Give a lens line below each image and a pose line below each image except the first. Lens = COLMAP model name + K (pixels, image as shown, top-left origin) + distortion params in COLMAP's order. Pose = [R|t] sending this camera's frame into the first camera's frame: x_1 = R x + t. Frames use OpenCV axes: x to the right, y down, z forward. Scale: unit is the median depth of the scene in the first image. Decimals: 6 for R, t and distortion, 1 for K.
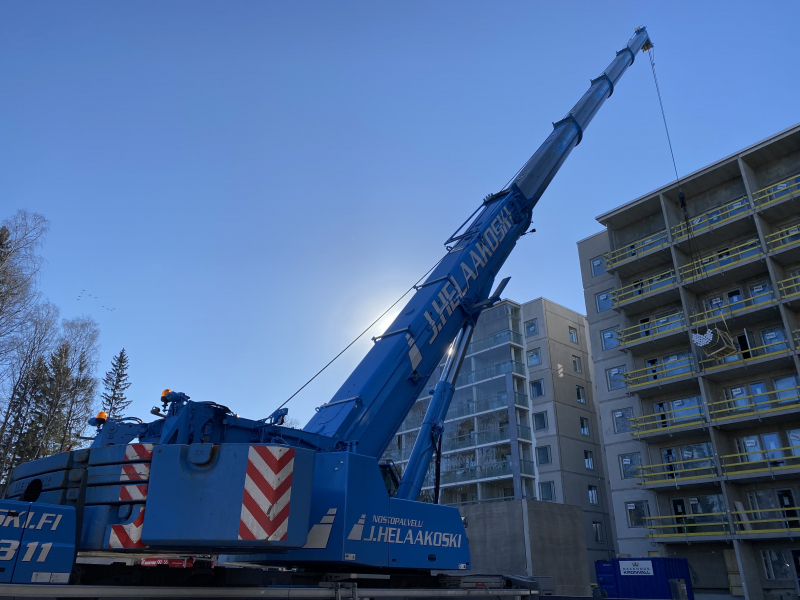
lens RADIAL K [[601.9, 0, 400.6], [0, 601.9, 289.4], [0, 0, 1]] dist [0.046691, -0.051574]
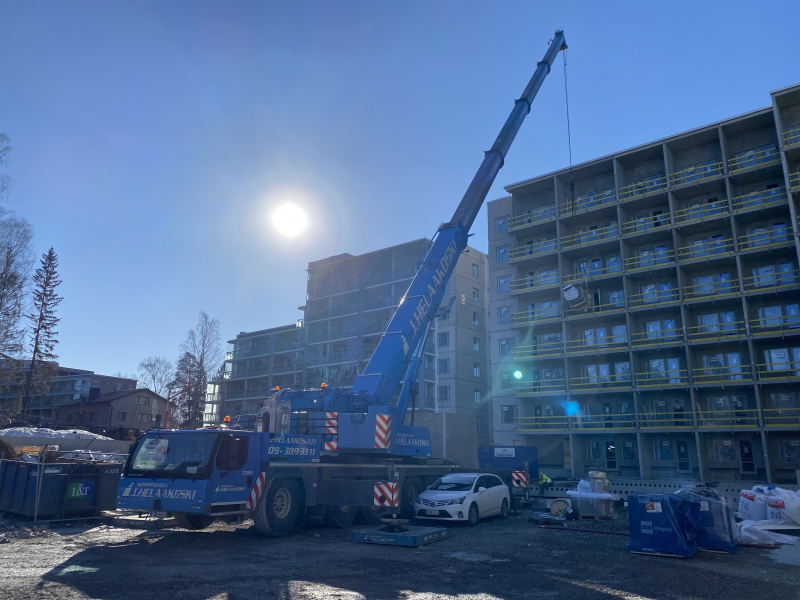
lens RADIAL K [[601.9, 0, 400.6], [0, 601.9, 289.4], [0, 0, 1]] dist [0.046691, -0.051574]
pose [[0.984015, 0.053629, 0.169819, -0.106253], [-0.082478, 0.982385, 0.167682, -0.125557], [-0.157835, -0.179007, 0.971105, -0.255204]]
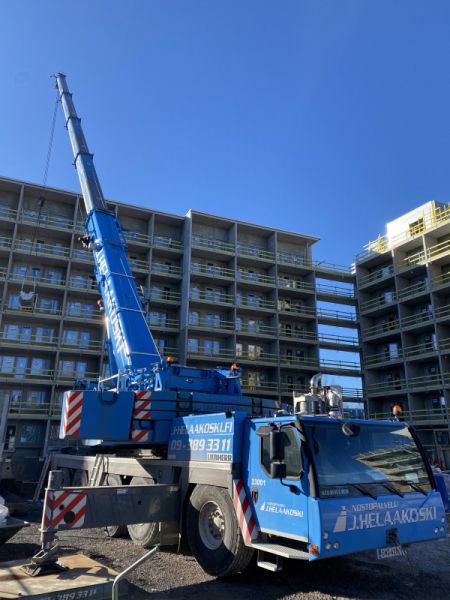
lens RADIAL K [[452.6, 0, 226.2], [0, 452.6, 292.5], [0, 0, 1]] dist [0.046414, -0.057124]
pose [[0.281402, 0.301516, 0.910989, -0.386872], [-0.426589, 0.889692, -0.162695, 0.043436], [-0.859555, -0.342835, 0.378984, 0.113029]]
